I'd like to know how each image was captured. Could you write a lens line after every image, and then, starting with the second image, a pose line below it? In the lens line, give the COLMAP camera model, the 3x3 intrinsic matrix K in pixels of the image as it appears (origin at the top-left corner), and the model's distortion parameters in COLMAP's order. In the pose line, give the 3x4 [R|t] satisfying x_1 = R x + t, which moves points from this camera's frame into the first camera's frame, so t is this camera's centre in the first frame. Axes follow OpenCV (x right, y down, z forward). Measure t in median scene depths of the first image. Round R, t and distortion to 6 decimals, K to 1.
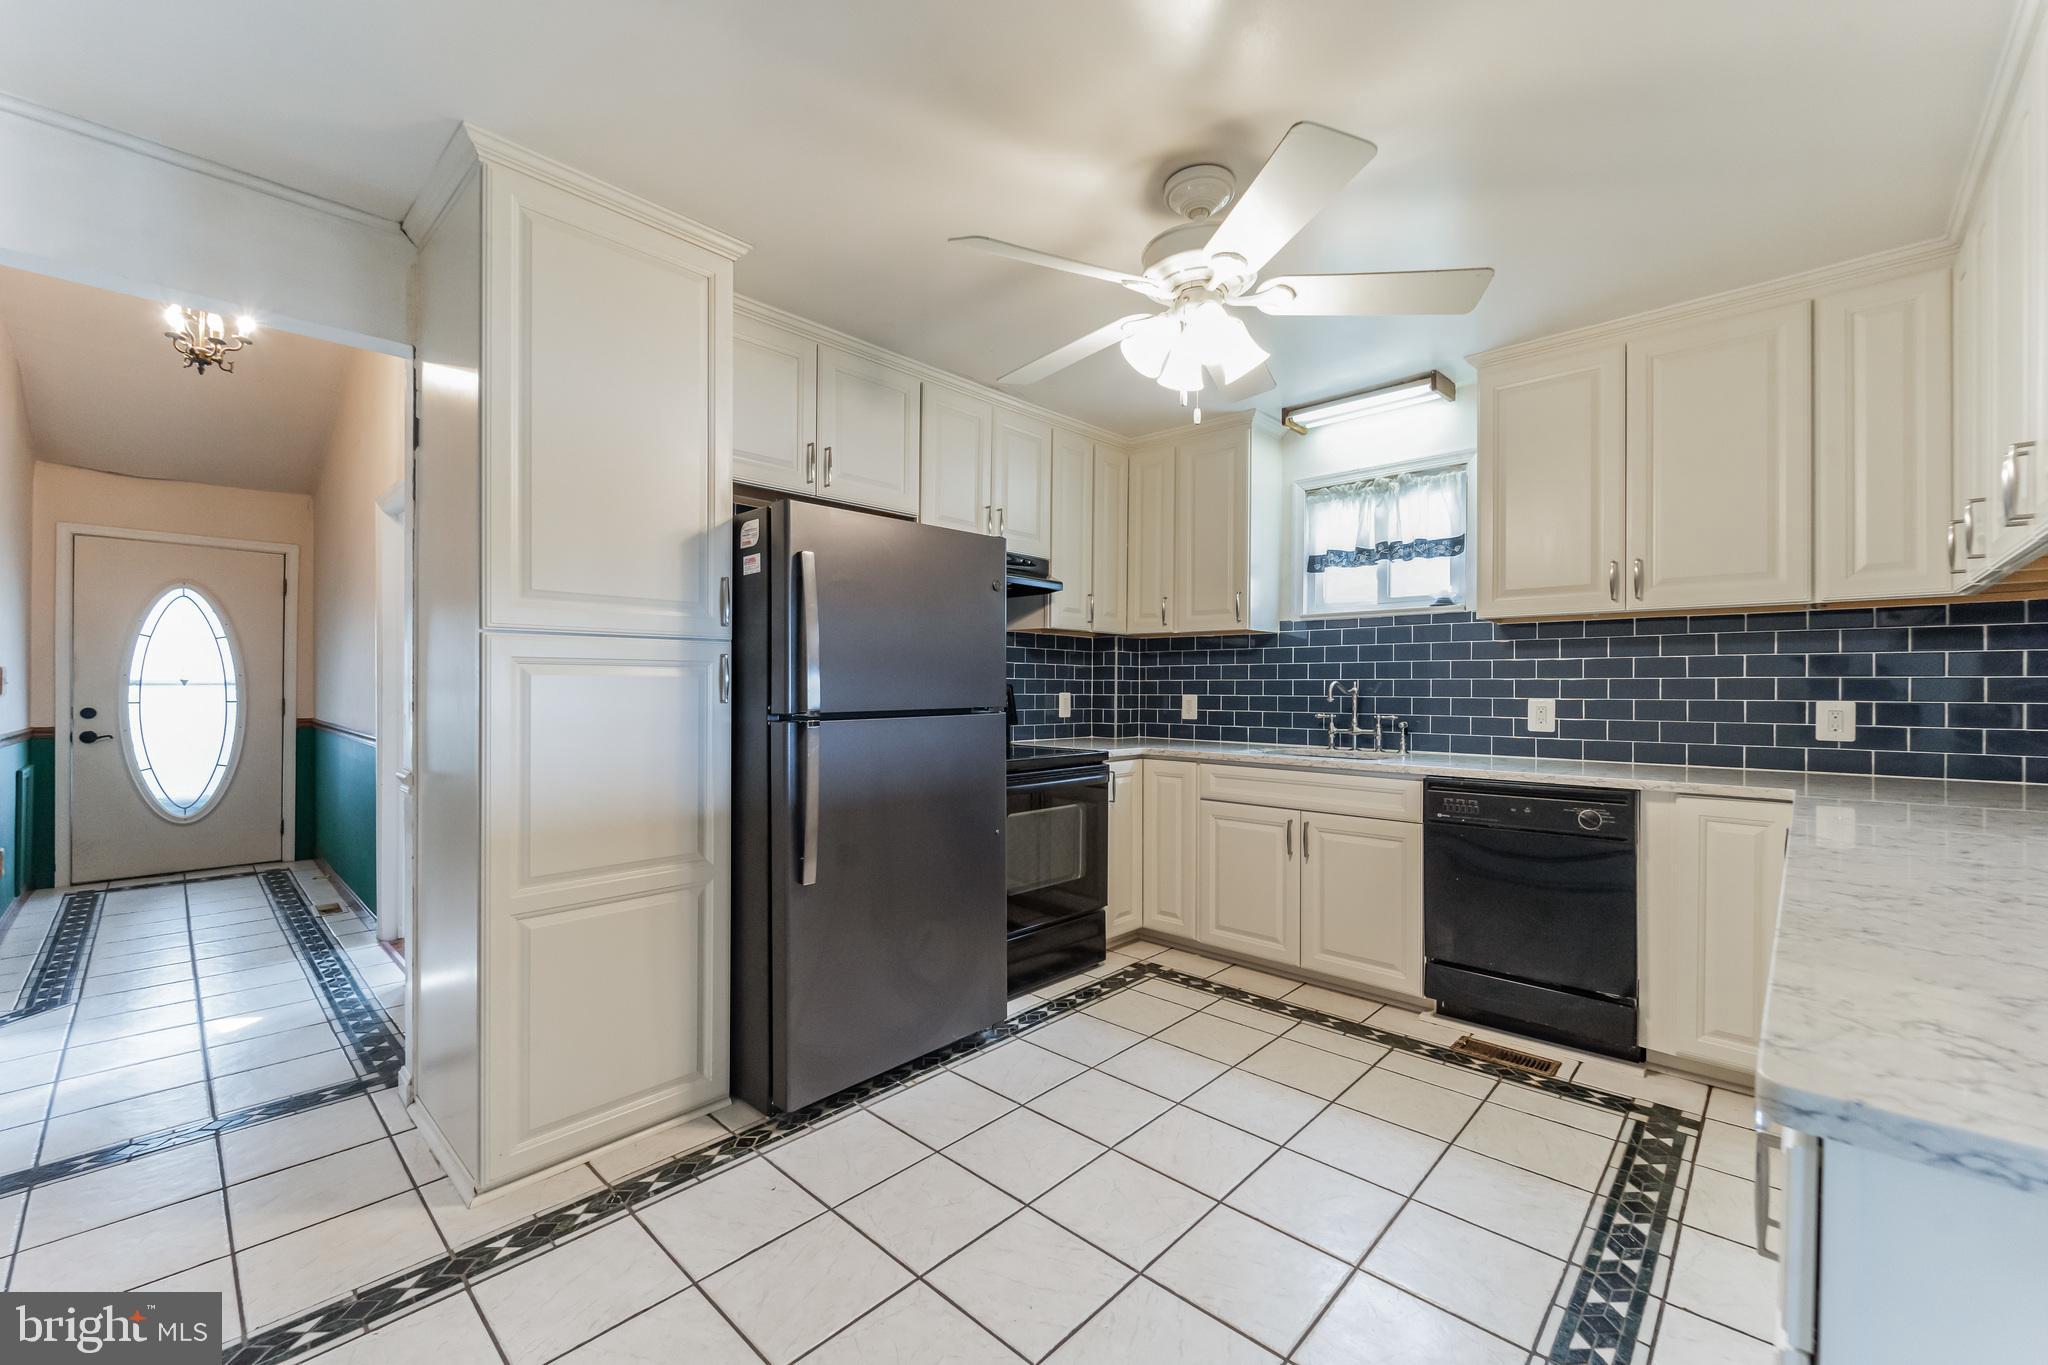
lens RADIAL K [[829.9, 0, 1023.1], [0, 829.9, 683.1], [0, 0, 1]] dist [-0.001296, -0.000925]
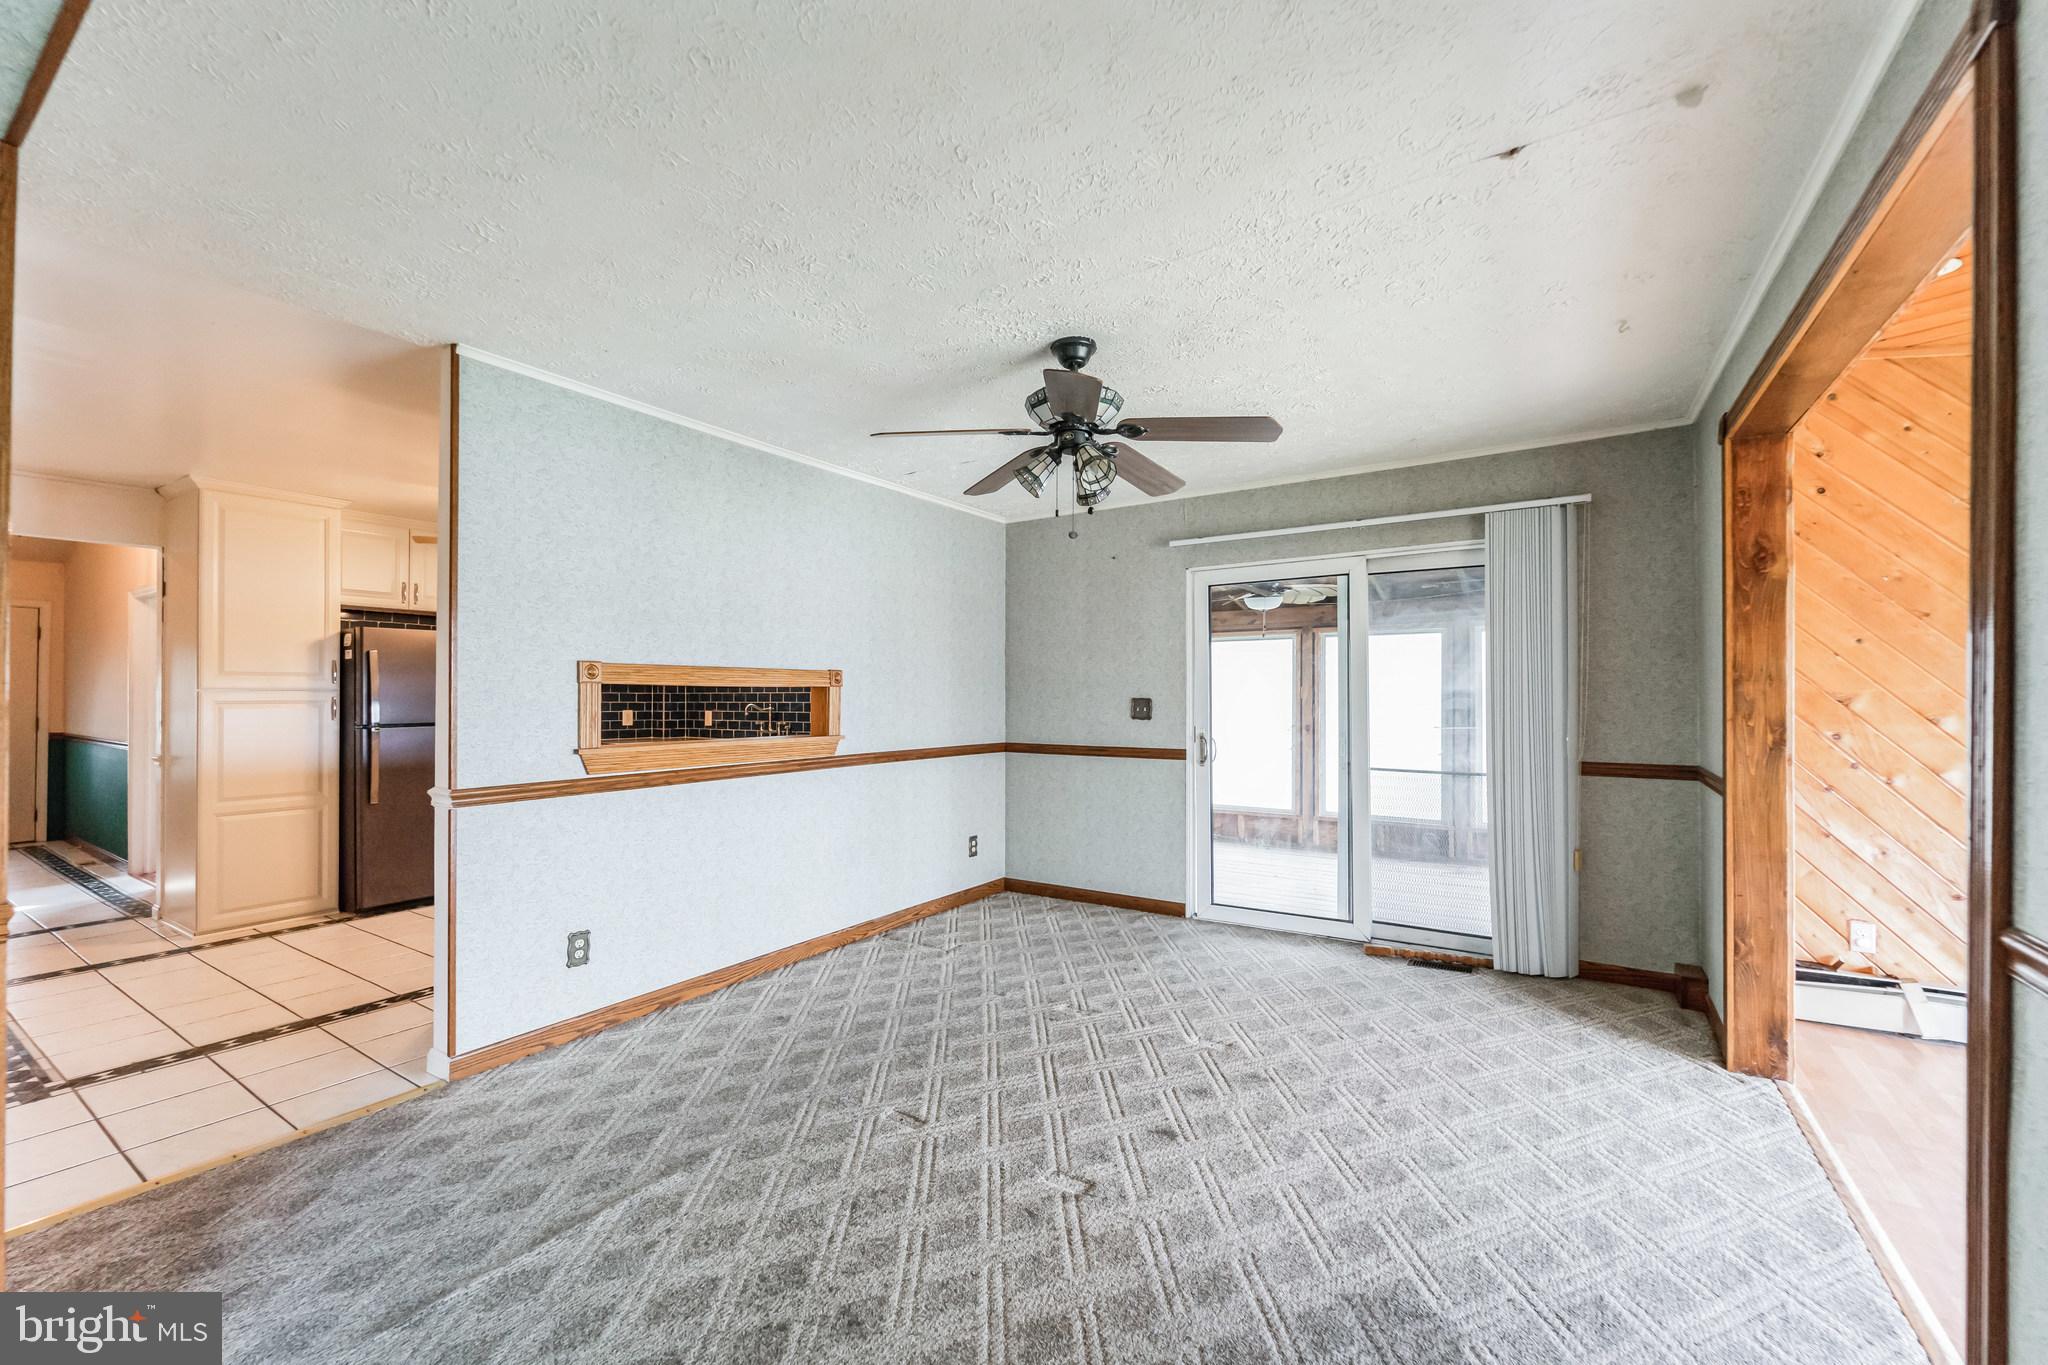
lens RADIAL K [[829.9, 0, 1020.9], [0, 829.9, 684.5], [0, 0, 1]] dist [-0.001296, -0.000925]
pose [[0.983304, -0.002540, 0.181951, 0.701111], [0.004202, 0.999953, -0.008748, -0.028873], [-0.181920, 0.009367, 0.983269, -1.000691]]
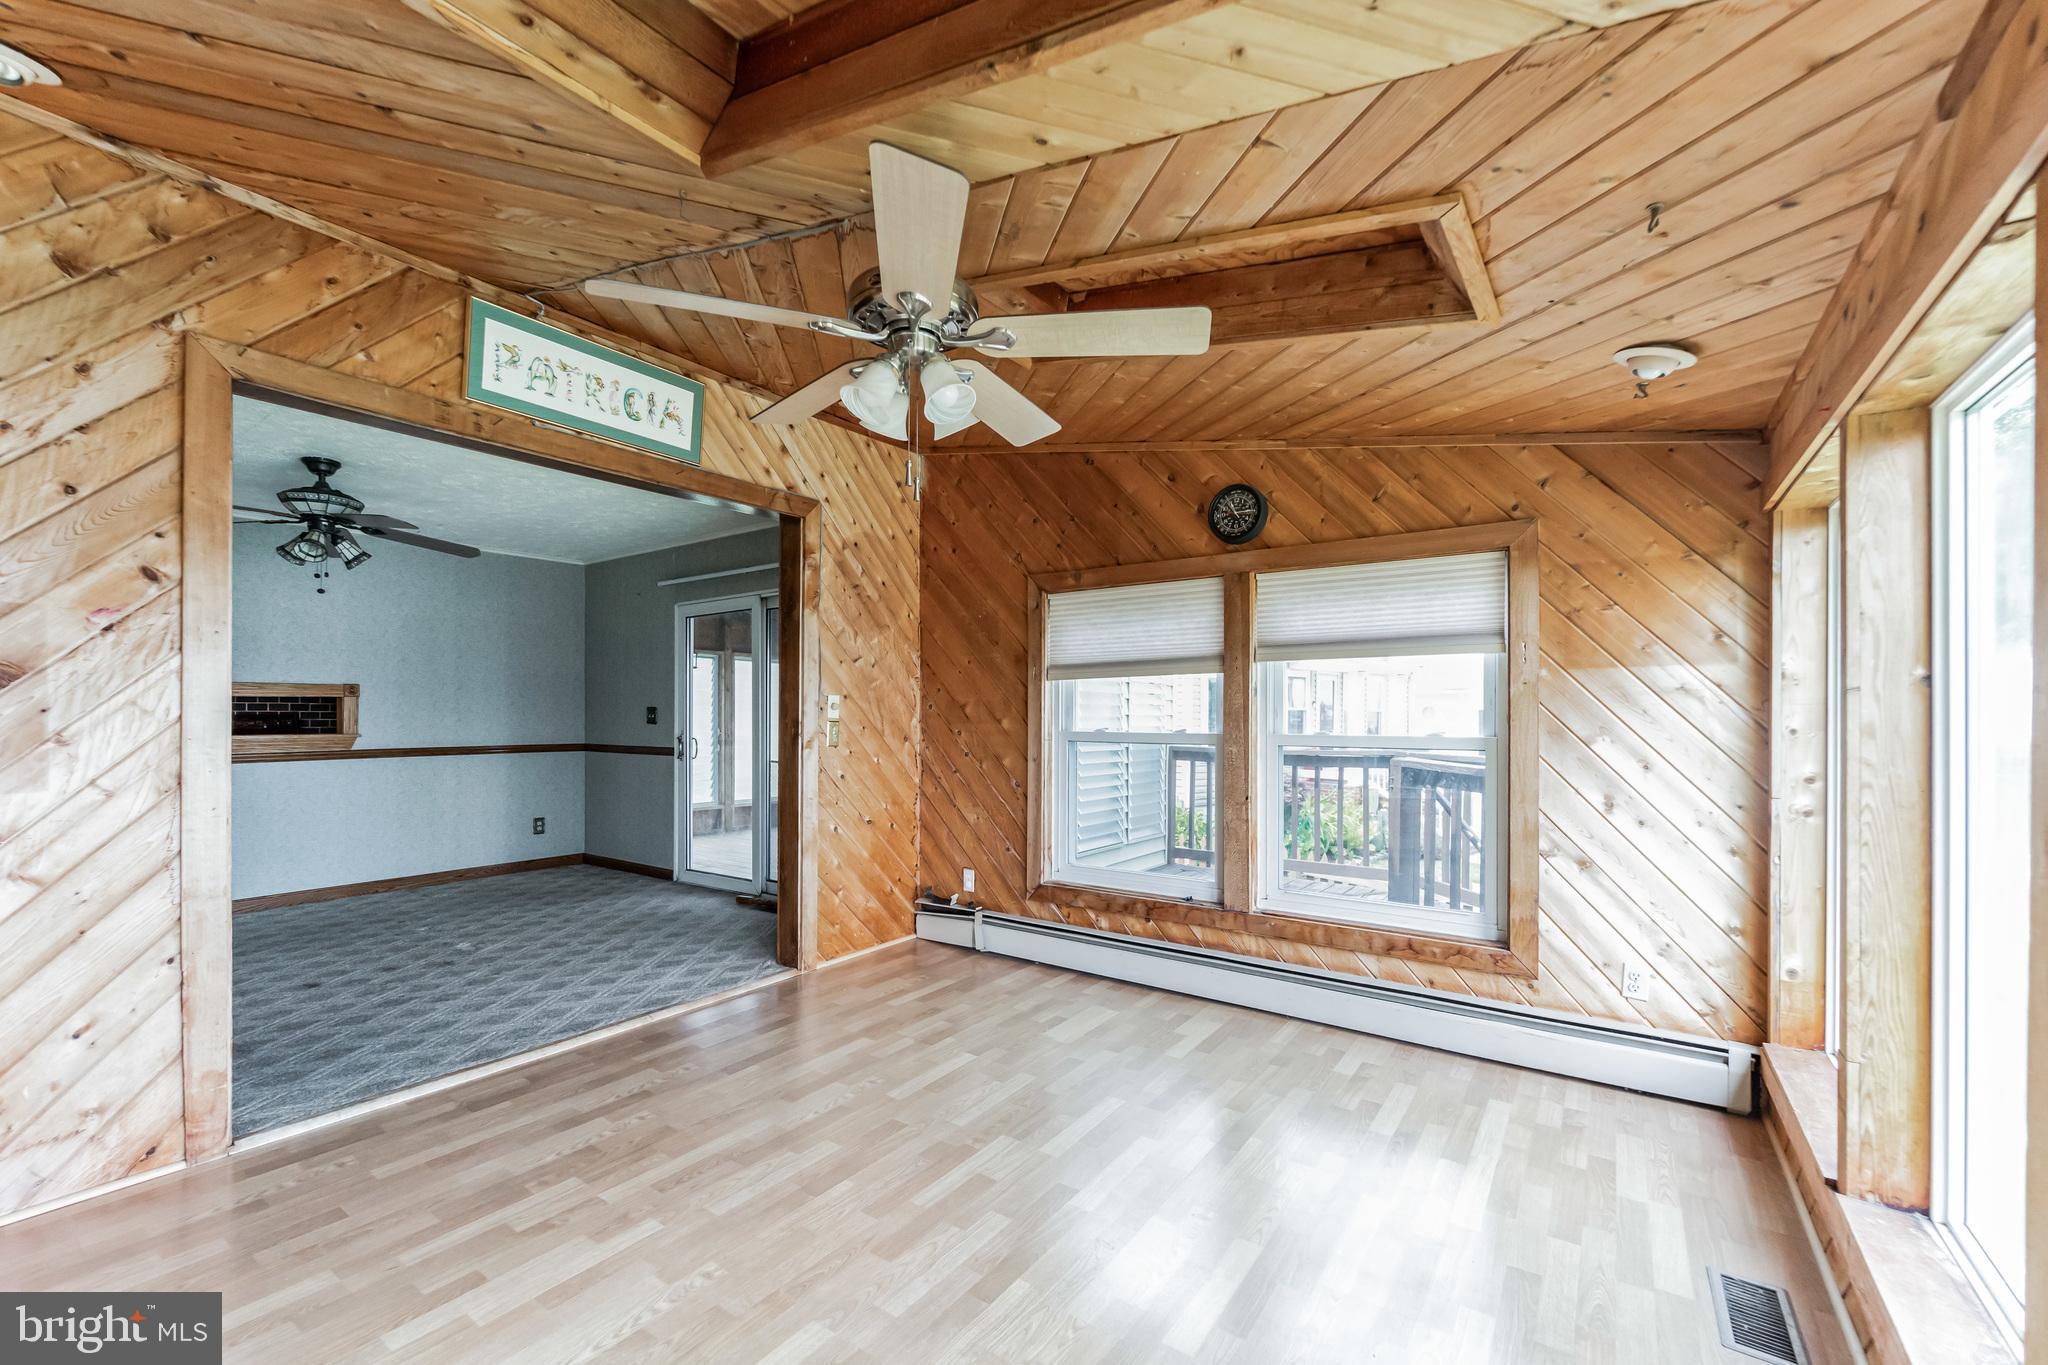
lens RADIAL K [[829.9, 0, 1037.0], [0, 829.9, 716.3], [0, 0, 1]] dist [-0.001296, -0.000925]
pose [[0.988317, -0.003574, 0.152367, 1.800048], [0.002381, 0.999965, 0.008015, -0.008106], [-0.152391, -0.007558, 0.988291, -1.573384]]
